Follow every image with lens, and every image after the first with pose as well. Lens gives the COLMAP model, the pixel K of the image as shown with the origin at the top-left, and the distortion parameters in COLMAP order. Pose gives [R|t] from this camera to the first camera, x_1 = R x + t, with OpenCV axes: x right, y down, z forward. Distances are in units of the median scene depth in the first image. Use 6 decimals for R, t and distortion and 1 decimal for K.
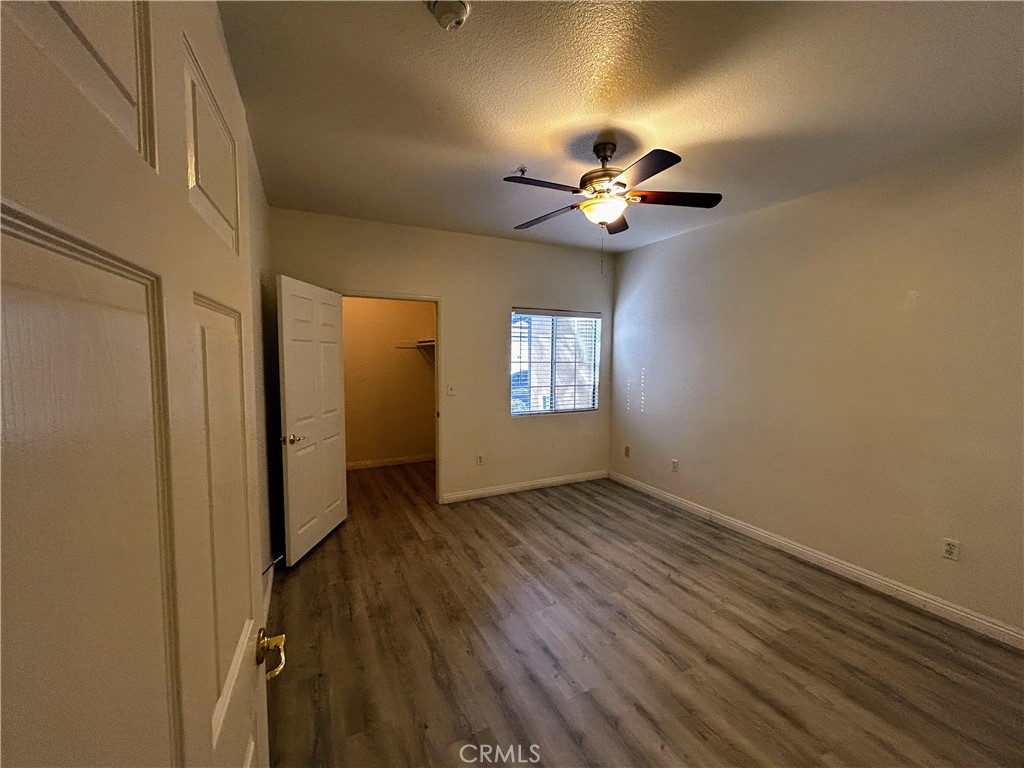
lens RADIAL K [[414.0, 0, 513.3], [0, 414.0, 385.9], [0, 0, 1]] dist [-0.001412, 0.000393]
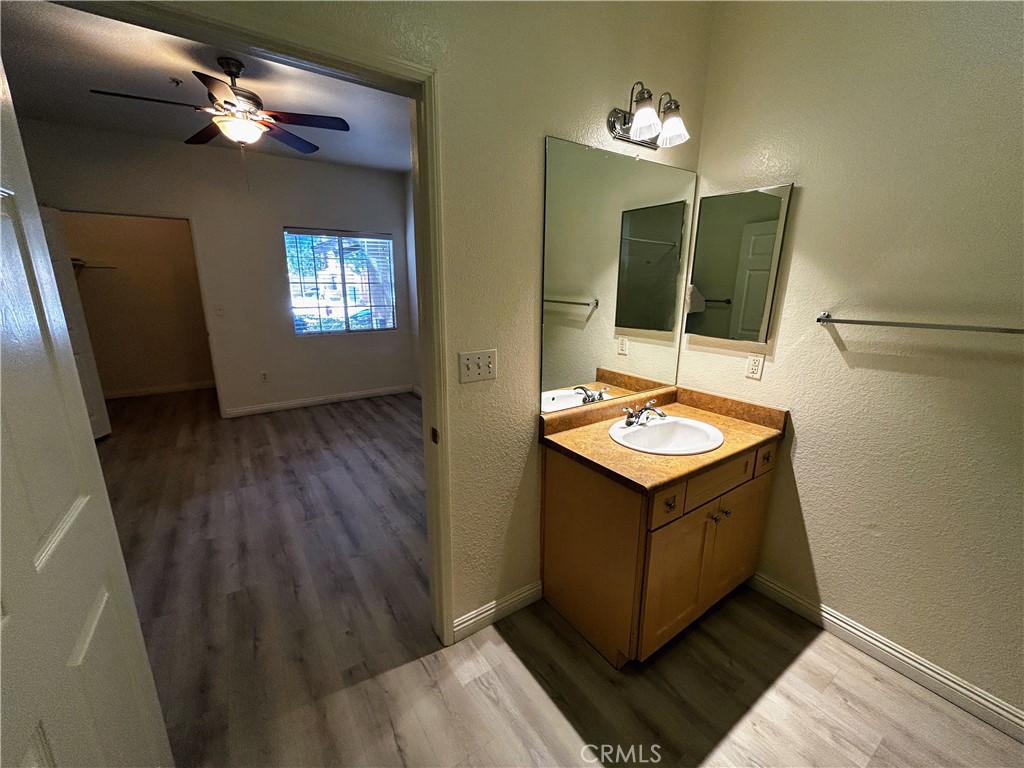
lens RADIAL K [[414.0, 0, 513.3], [0, 414.0, 385.9], [0, 0, 1]] dist [-0.001412, 0.000393]
pose [[0.990538, -0.035366, 0.132606, 0.599080], [0.012550, 0.985521, 0.169090, 0.042920], [-0.136666, -0.165826, 0.976639, -0.188813]]
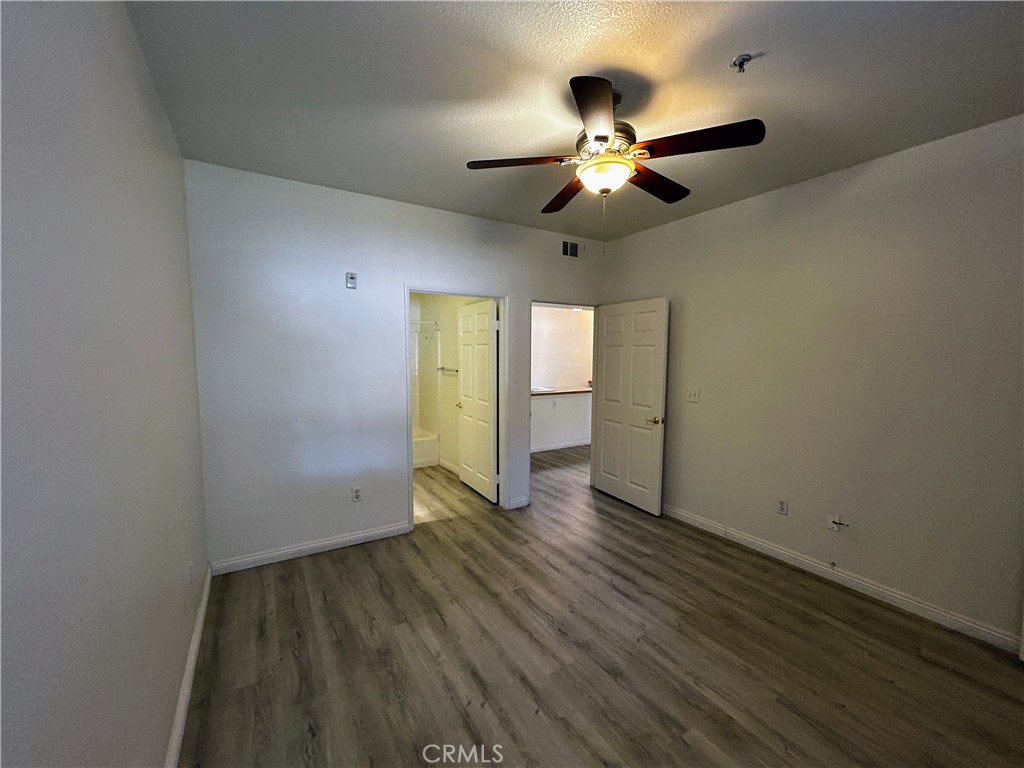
lens RADIAL K [[414.0, 0, 513.3], [0, 414.0, 385.9], [0, 0, 1]] dist [-0.001412, 0.000393]
pose [[-0.995785, -0.005984, -0.091527, 0.376689], [-0.020440, 0.987255, 0.157827, -0.112831], [0.089416, 0.159033, -0.983216, 1.481503]]
